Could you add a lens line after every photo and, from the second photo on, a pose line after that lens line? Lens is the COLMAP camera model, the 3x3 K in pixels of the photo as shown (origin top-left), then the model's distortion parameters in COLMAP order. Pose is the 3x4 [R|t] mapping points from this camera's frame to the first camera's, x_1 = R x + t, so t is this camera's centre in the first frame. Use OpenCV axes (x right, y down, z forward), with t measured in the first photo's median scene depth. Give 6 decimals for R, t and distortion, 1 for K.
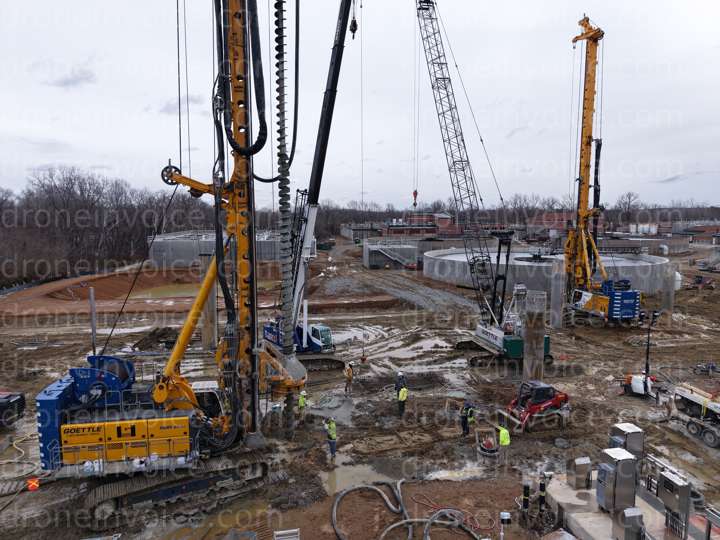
lens RADIAL K [[480.3, 0, 358.2], [0, 480.3, 272.0], [0, 0, 1]] dist [0.035105, -0.039976]
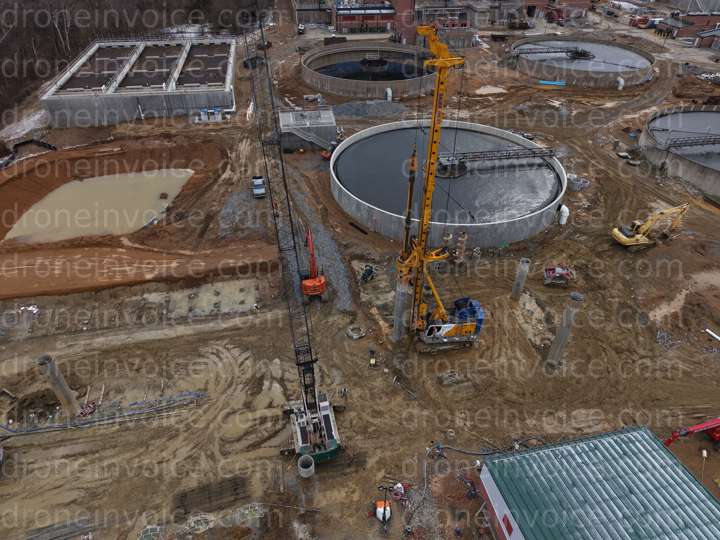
lens RADIAL K [[482.0, 0, 358.5], [0, 482.0, 271.9], [0, 0, 1]] dist [0.016517, -0.013576]
pose [[0.999491, -0.012878, 0.029198, 0.382051], [-0.004336, 0.851660, 0.524077, -0.816629], [-0.031616, -0.523937, 0.851170, 0.164853]]
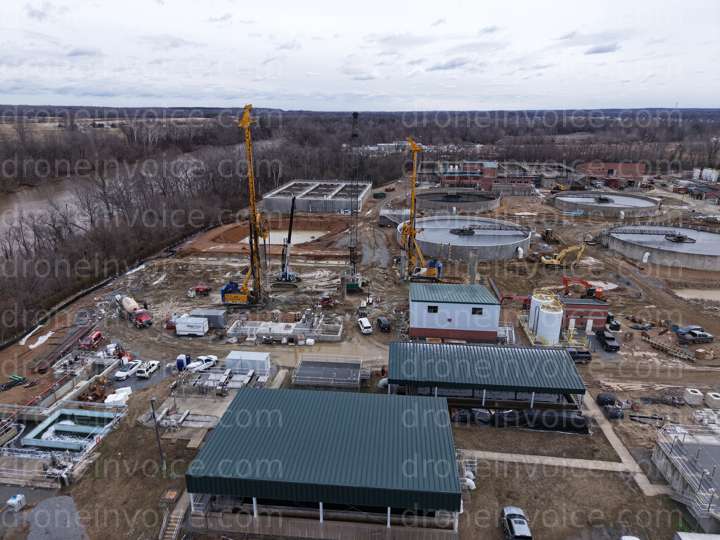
lens RADIAL K [[479.7, 0, 360.0], [0, 479.7, 270.0], [0, 0, 1]] dist [0.115512, -0.169625]
pose [[0.963380, 0.086600, -0.253771, 1.081621], [-0.034590, 0.978640, 0.202651, -0.530289], [0.265900, -0.186452, 0.945798, -1.750841]]
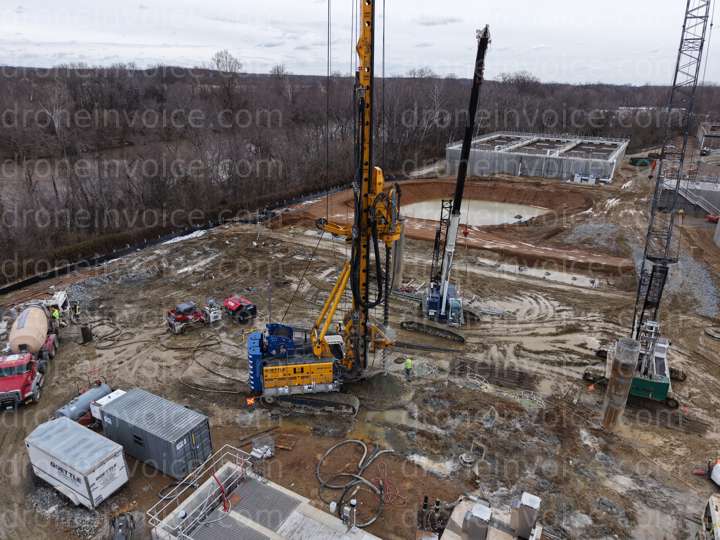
lens RADIAL K [[480.3, 0, 358.2], [0, 480.3, 272.0], [0, 0, 1]] dist [0.035105, -0.039976]
pose [[0.773629, 0.242045, -0.585587, 0.387480], [-0.089563, 0.956658, 0.277099, -0.251734], [0.627277, -0.161925, 0.761777, -0.044507]]
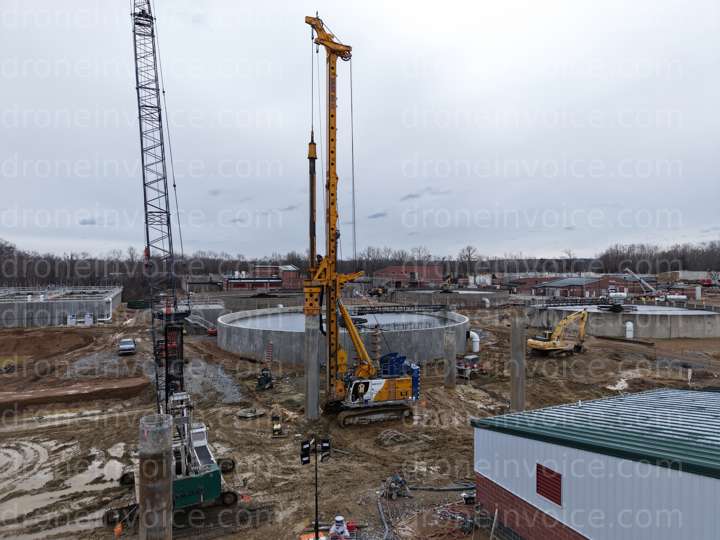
lens RADIAL K [[482.0, 0, 358.5], [0, 482.0, 271.9], [0, 0, 1]] dist [0.016517, -0.013576]
pose [[0.966578, -0.002056, 0.256364, 0.373583], [0.028320, 0.994704, -0.098798, -0.063798], [-0.254804, 0.102756, 0.961518, 0.245039]]
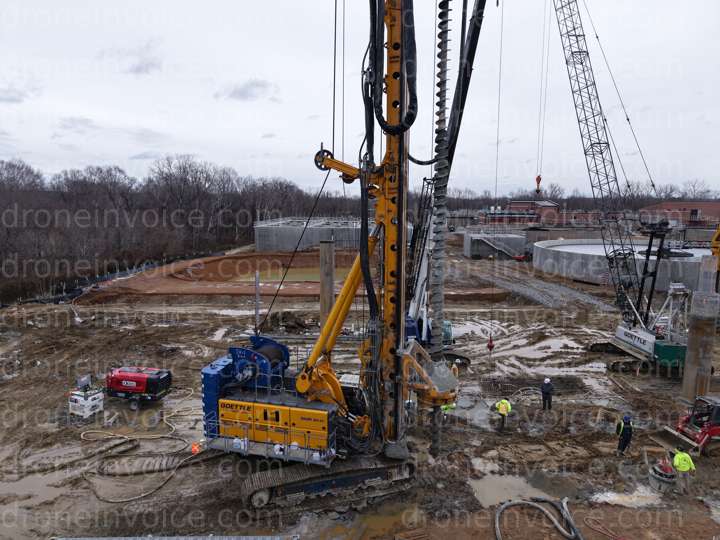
lens RADIAL K [[482.0, 0, 358.5], [0, 482.0, 271.9], [0, 0, 1]] dist [0.016517, -0.013576]
pose [[0.983833, 0.032133, -0.176185, -0.074583], [-0.027667, 0.999232, 0.027749, -0.002542], [0.176941, -0.022426, 0.983966, 0.030358]]
